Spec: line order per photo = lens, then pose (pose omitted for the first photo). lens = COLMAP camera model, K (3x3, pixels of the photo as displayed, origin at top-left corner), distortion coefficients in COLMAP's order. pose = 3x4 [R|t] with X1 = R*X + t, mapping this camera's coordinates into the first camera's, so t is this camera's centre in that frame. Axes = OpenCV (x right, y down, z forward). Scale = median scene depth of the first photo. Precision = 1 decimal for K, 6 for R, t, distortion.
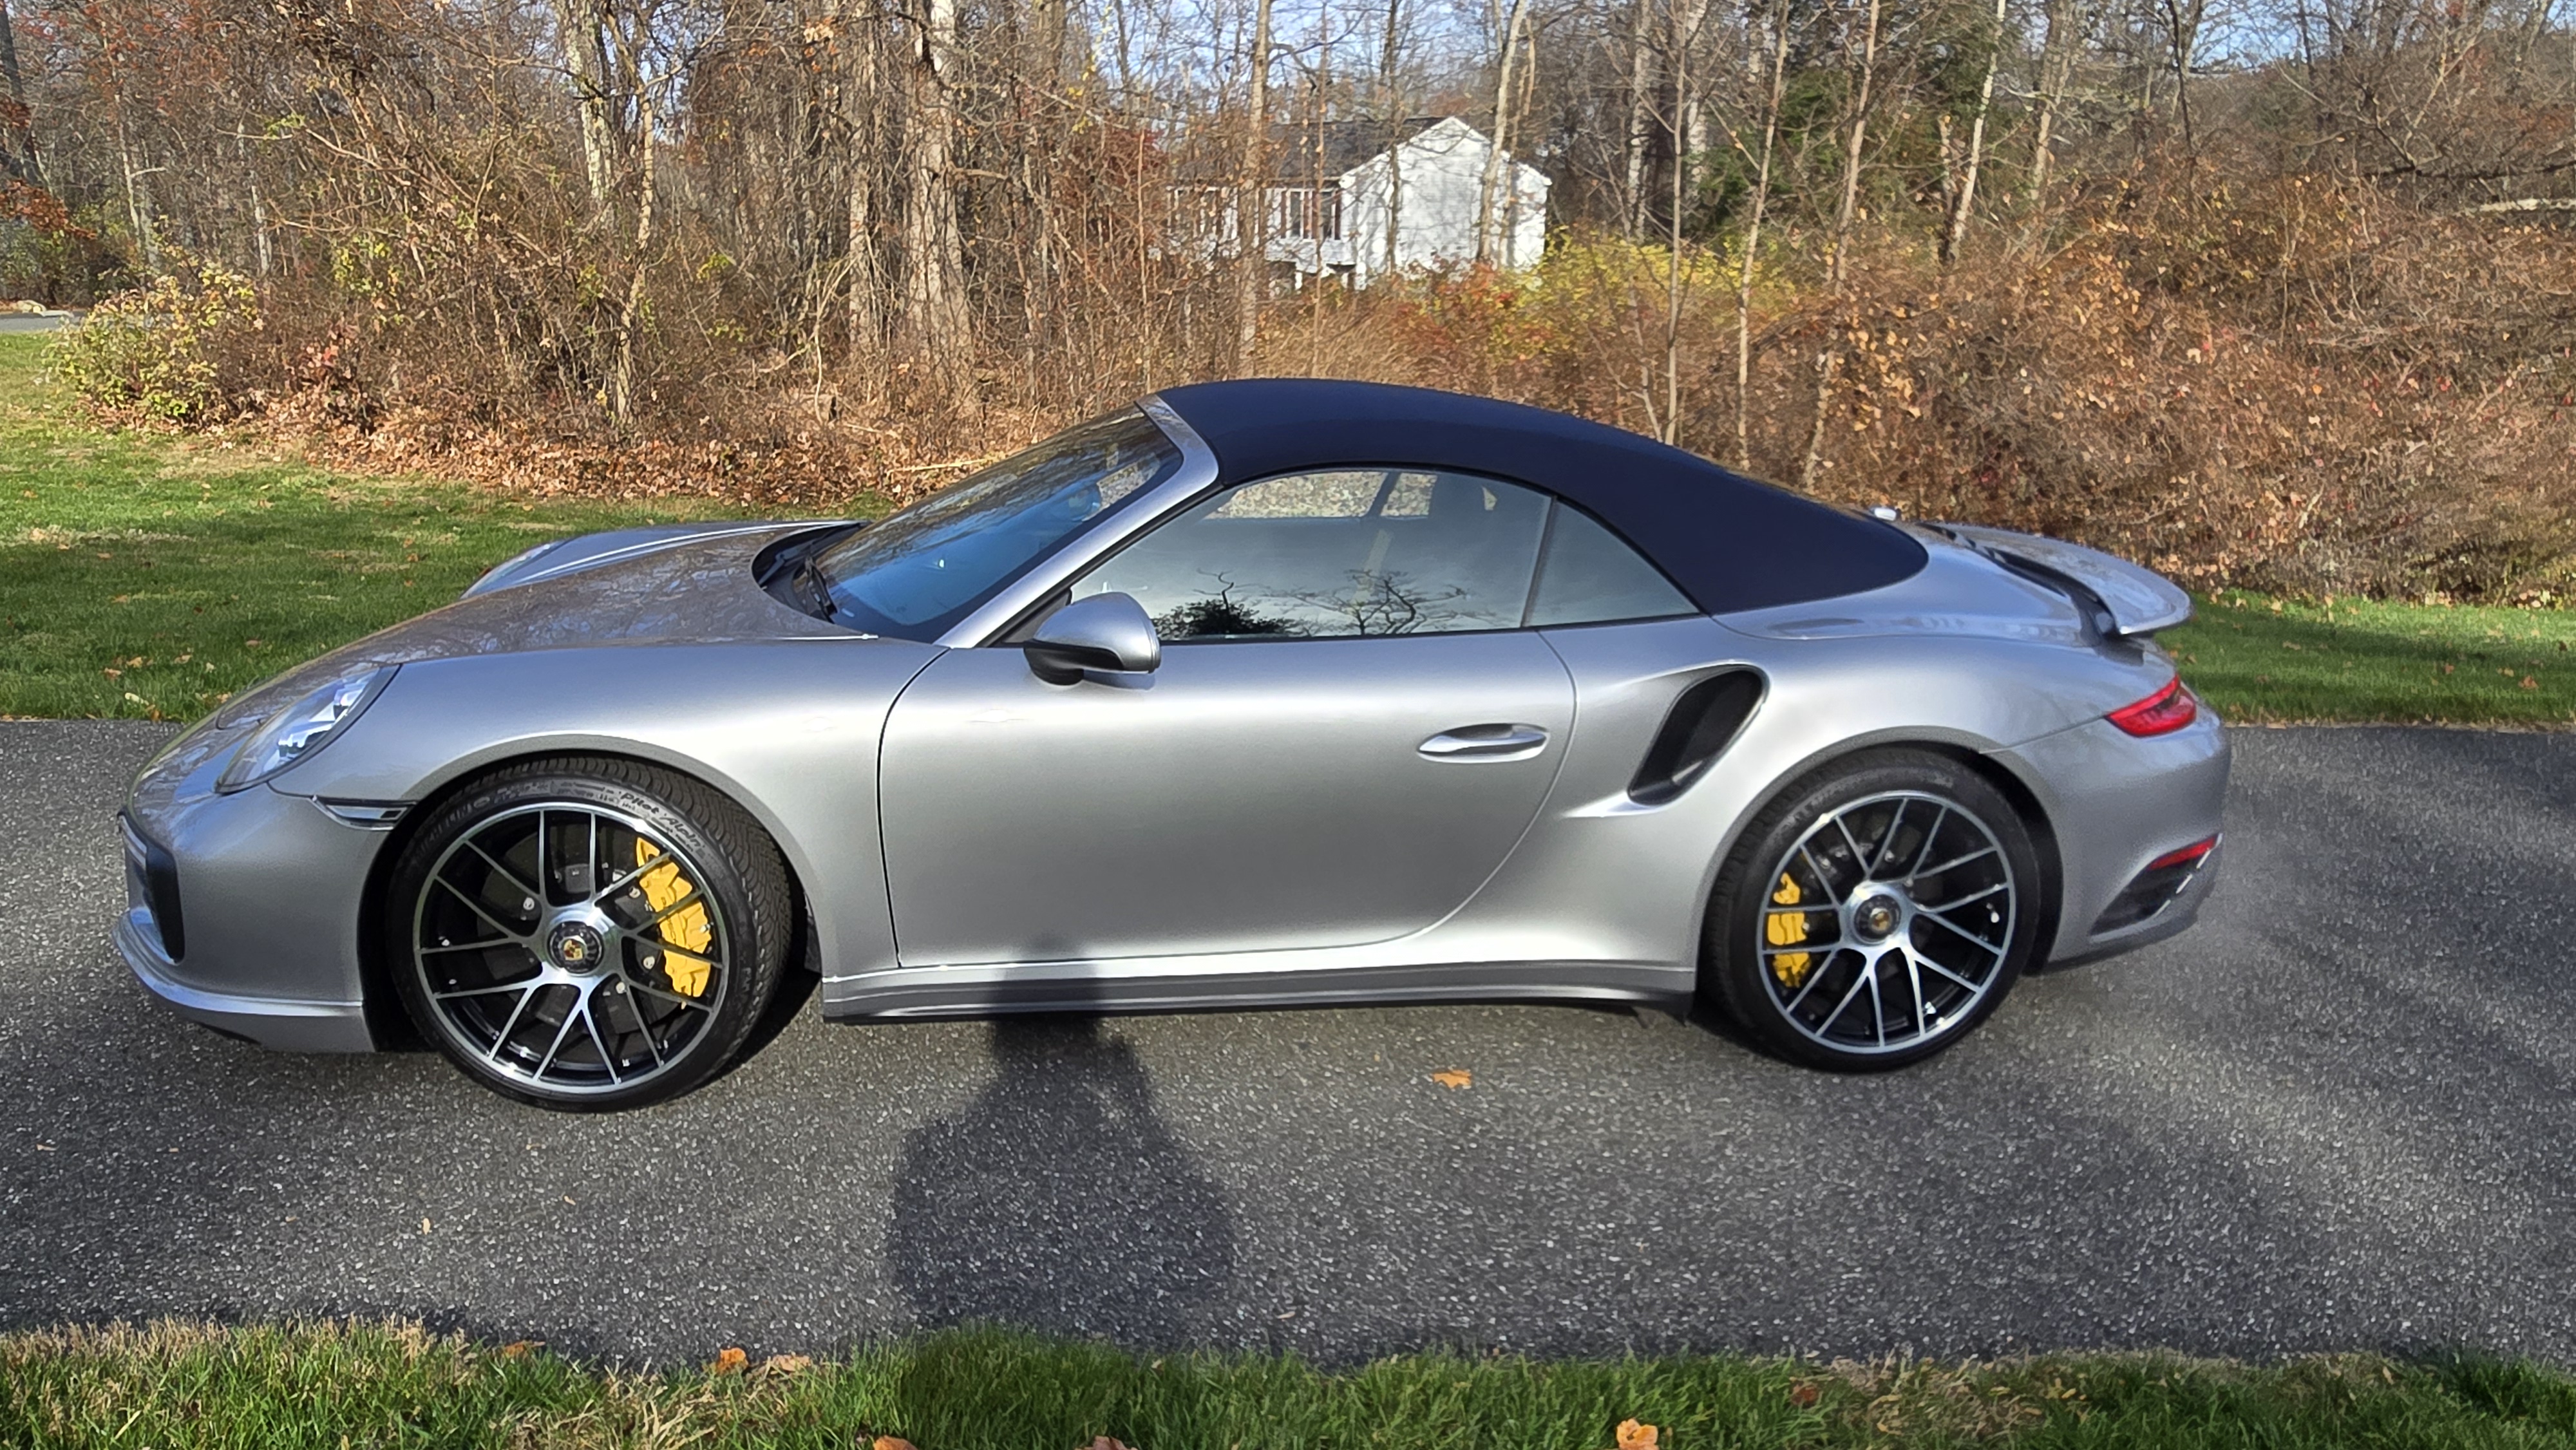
lens RADIAL K [[1723.1, 0, 1288.0], [0, 1723.1, 725.0], [0, 0, 1]] dist [-0.002814, 0.002898]
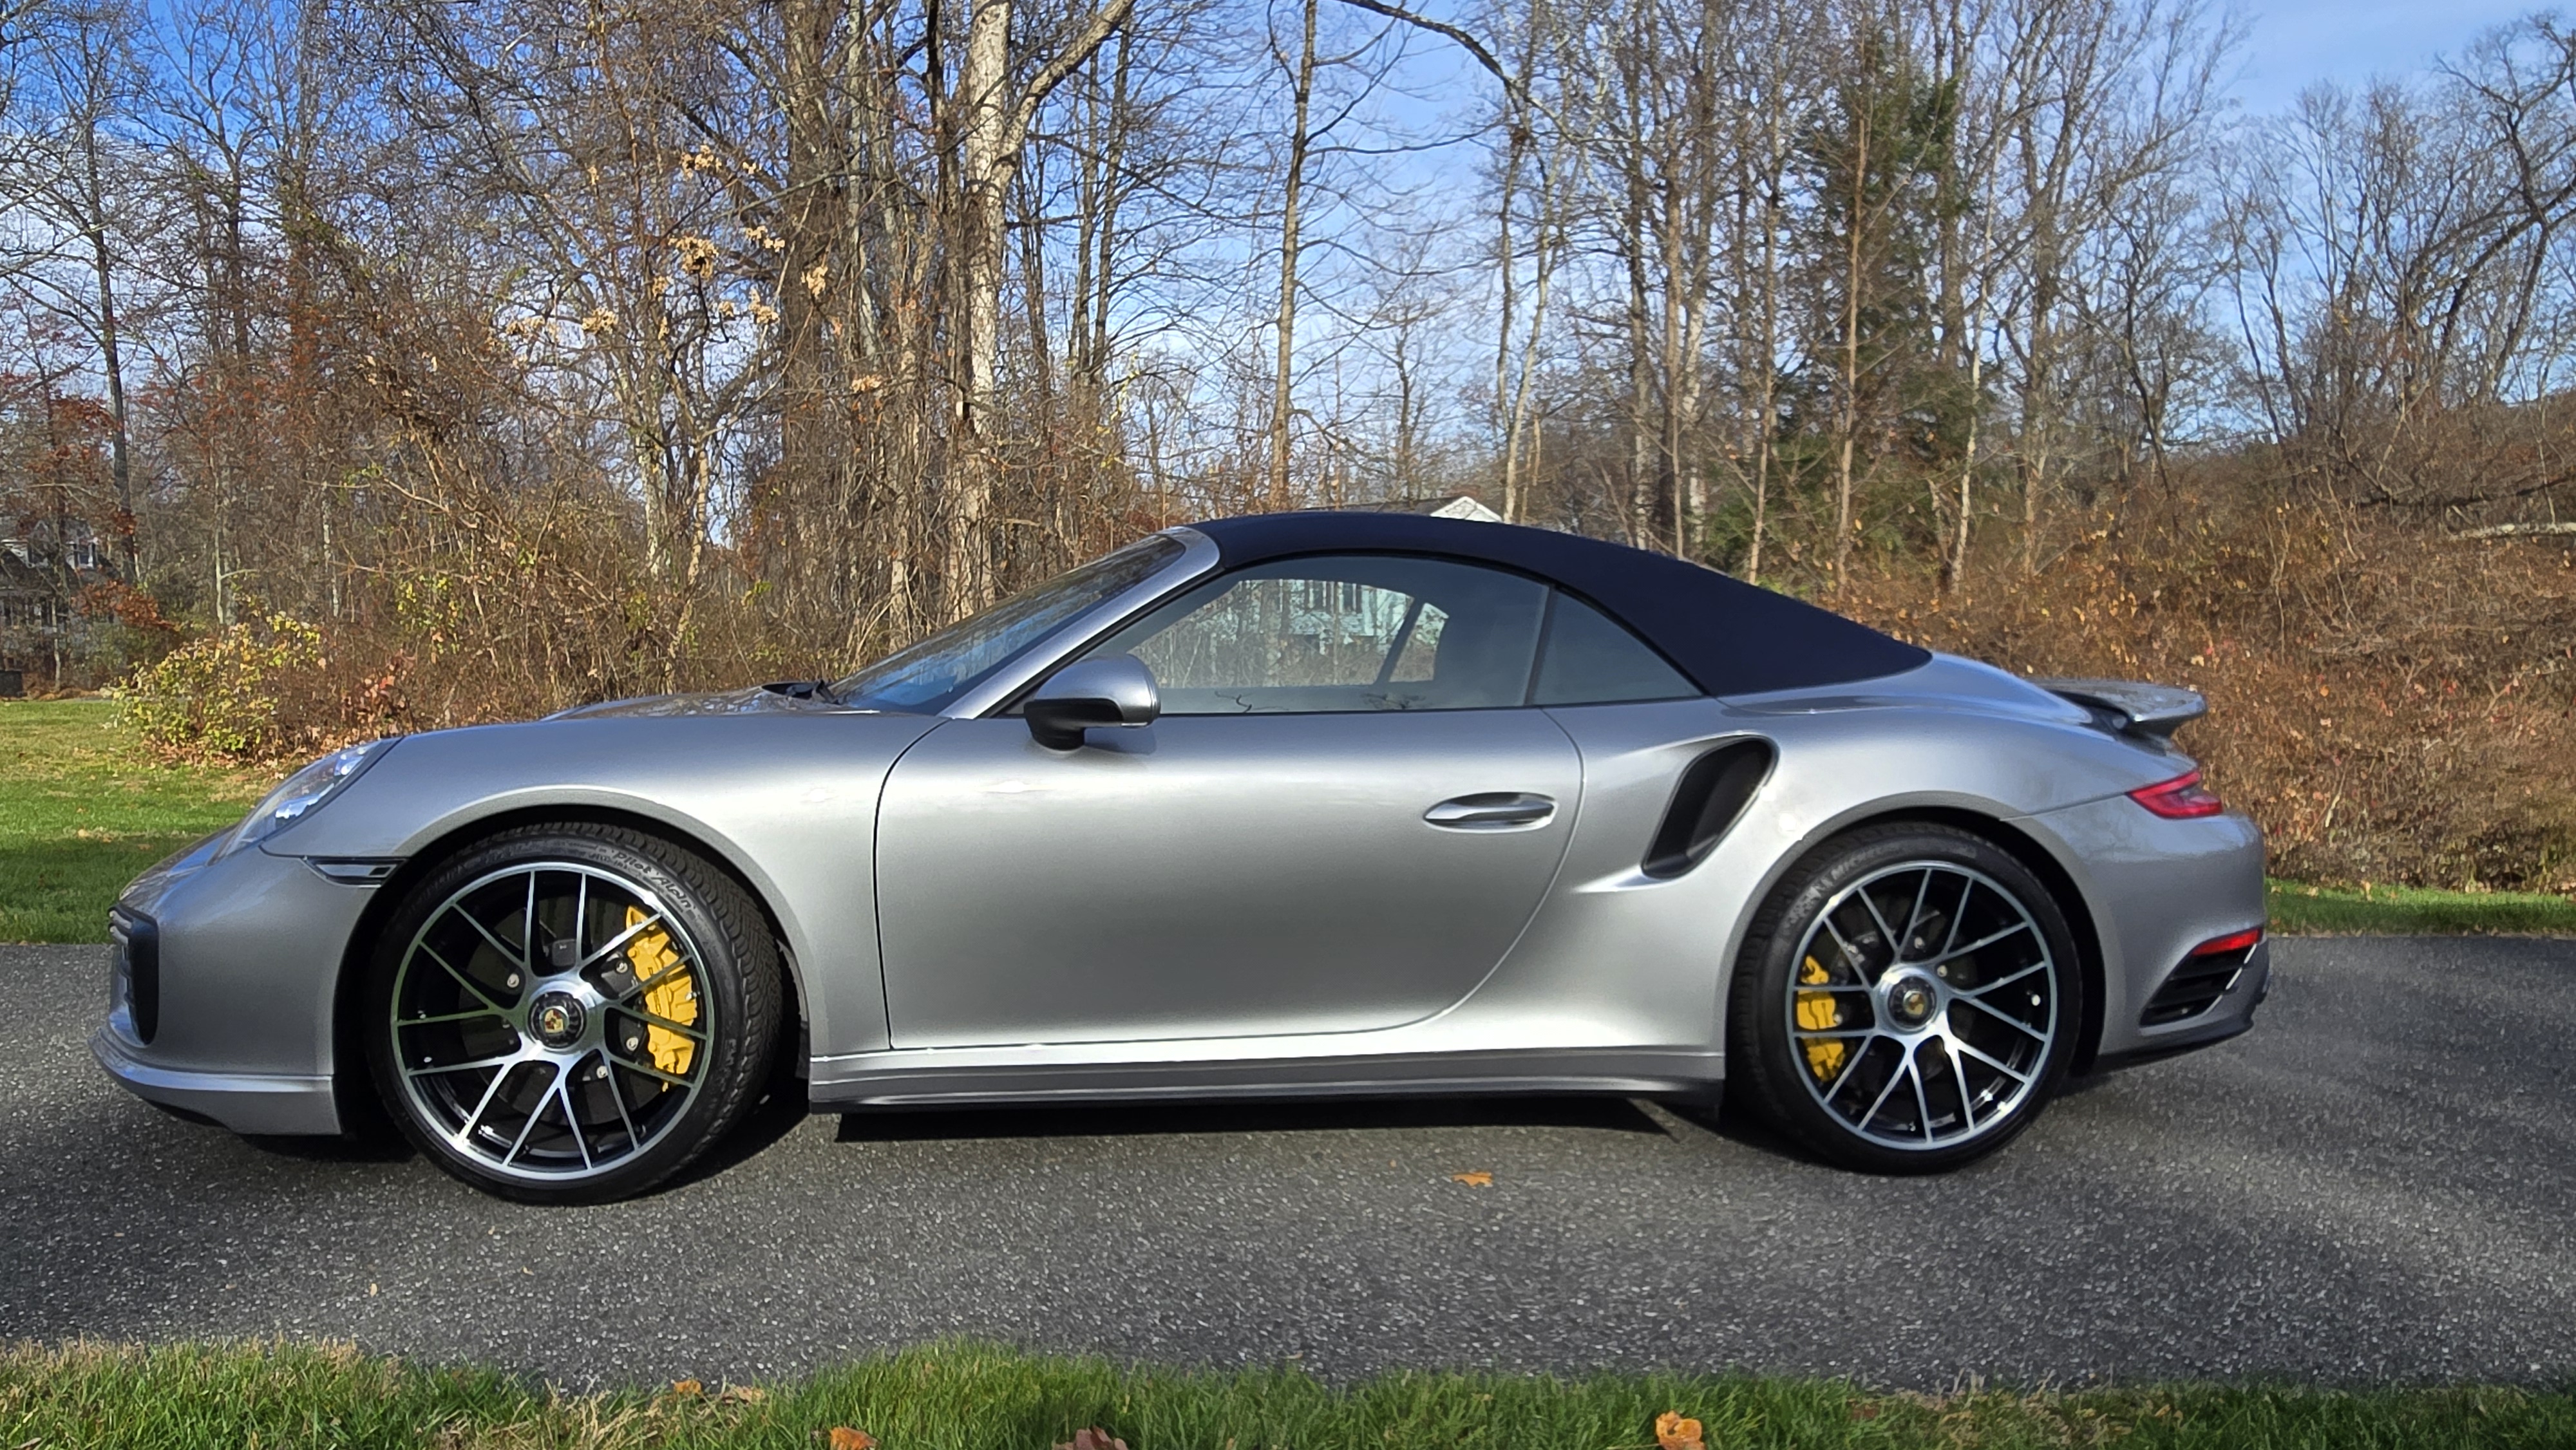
lens RADIAL K [[1712.6, 0, 1283.5], [0, 1712.6, 731.8], [0, 0, 1]] dist [0.000352, -0.000527]
pose [[0.999650, -0.019280, -0.018088, 0.013492], [0.015039, 0.977437, -0.210692, 0.163935], [0.021742, 0.210347, 0.977385, 0.031477]]
